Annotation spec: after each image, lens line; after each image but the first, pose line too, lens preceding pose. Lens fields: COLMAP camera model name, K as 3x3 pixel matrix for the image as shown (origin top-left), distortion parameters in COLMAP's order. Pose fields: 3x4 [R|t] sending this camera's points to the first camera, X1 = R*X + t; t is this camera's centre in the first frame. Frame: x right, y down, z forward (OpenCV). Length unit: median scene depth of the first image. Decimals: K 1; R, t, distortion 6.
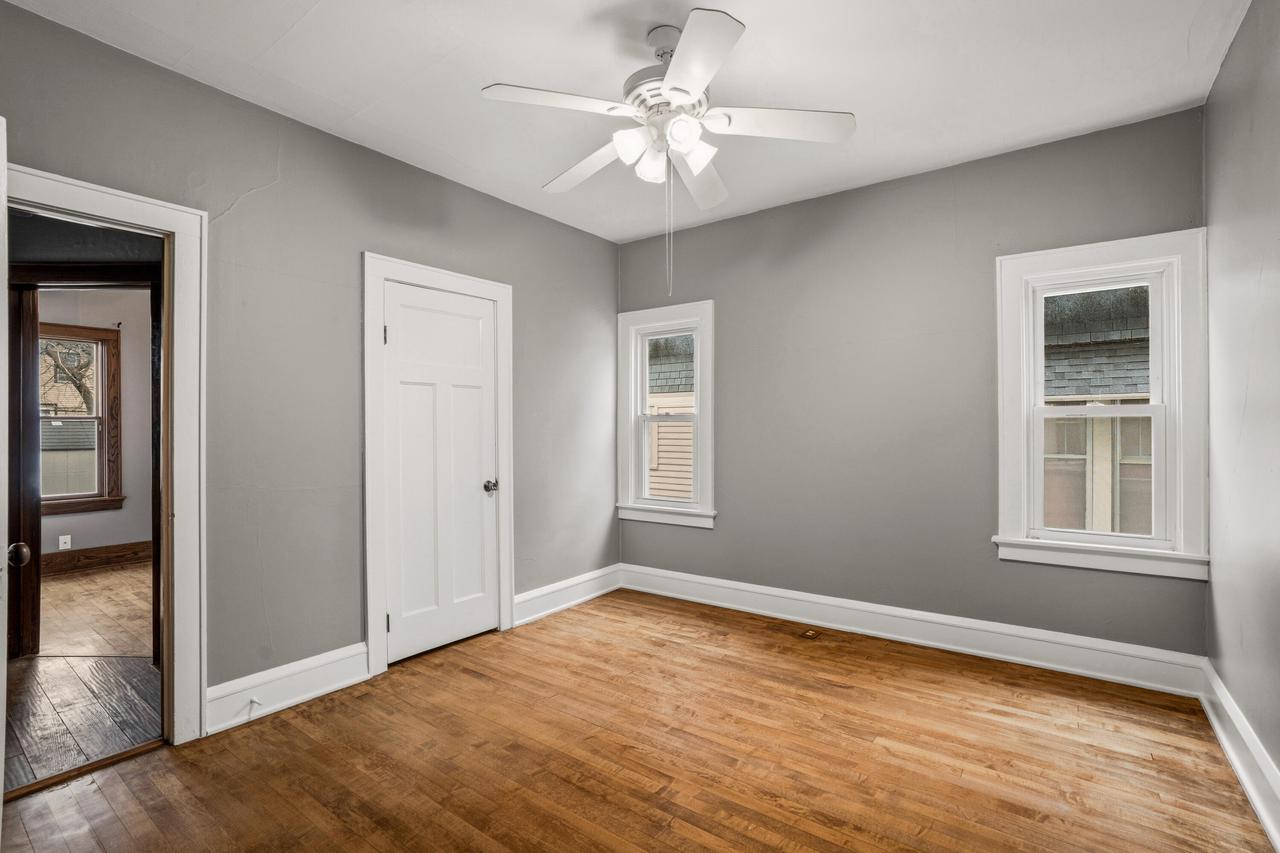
lens RADIAL K [[591.5, 0, 638.1], [0, 591.5, 423.5], [0, 0, 1]] dist [-0.042857, 0.020791]
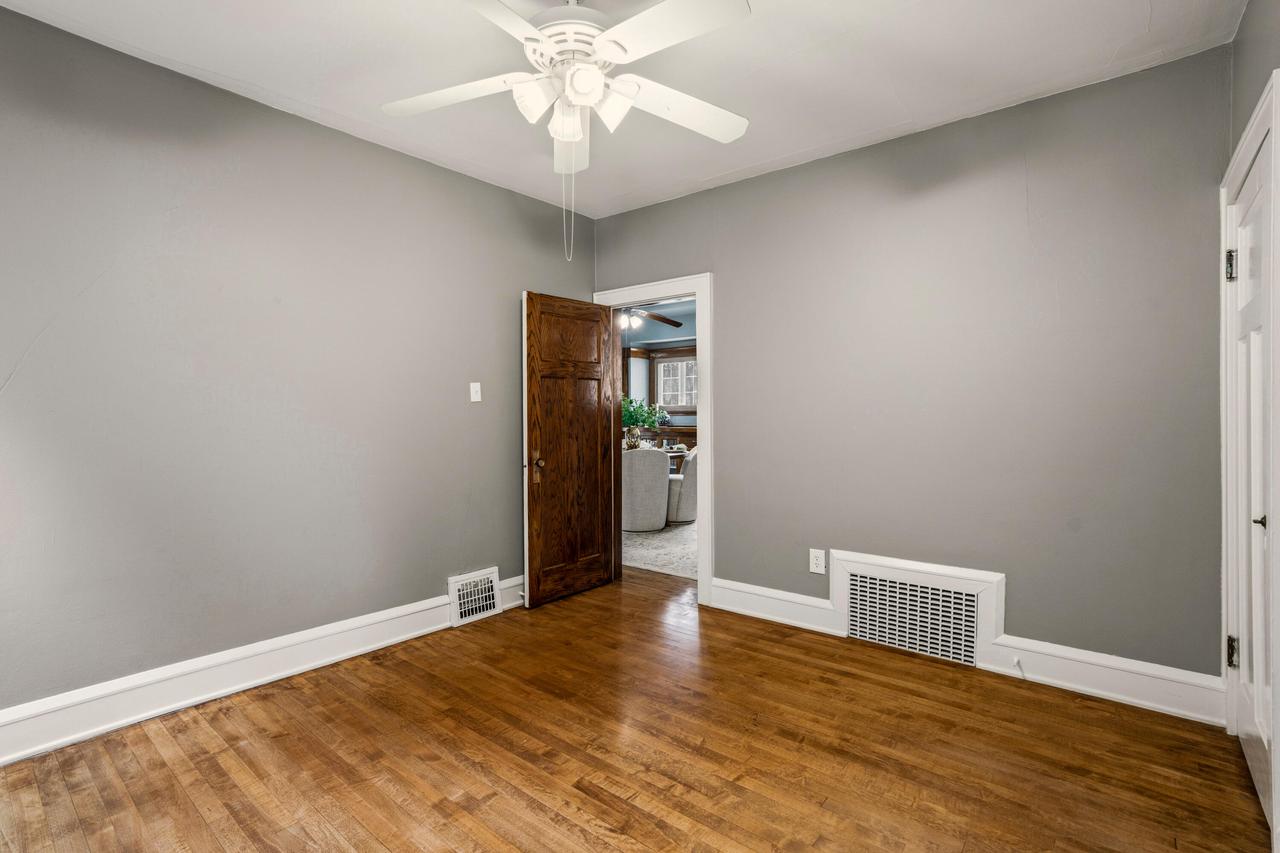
lens RADIAL K [[576.8, 0, 640.0], [0, 576.8, 426.5], [0, 0, 1]] dist [0.001425, 0.000031]
pose [[-0.998984, 0.006364, 0.044610, -0.089777], [0.007072, 0.999851, 0.015737, 0.023884], [-0.044503, 0.016036, -0.998881, 1.908367]]
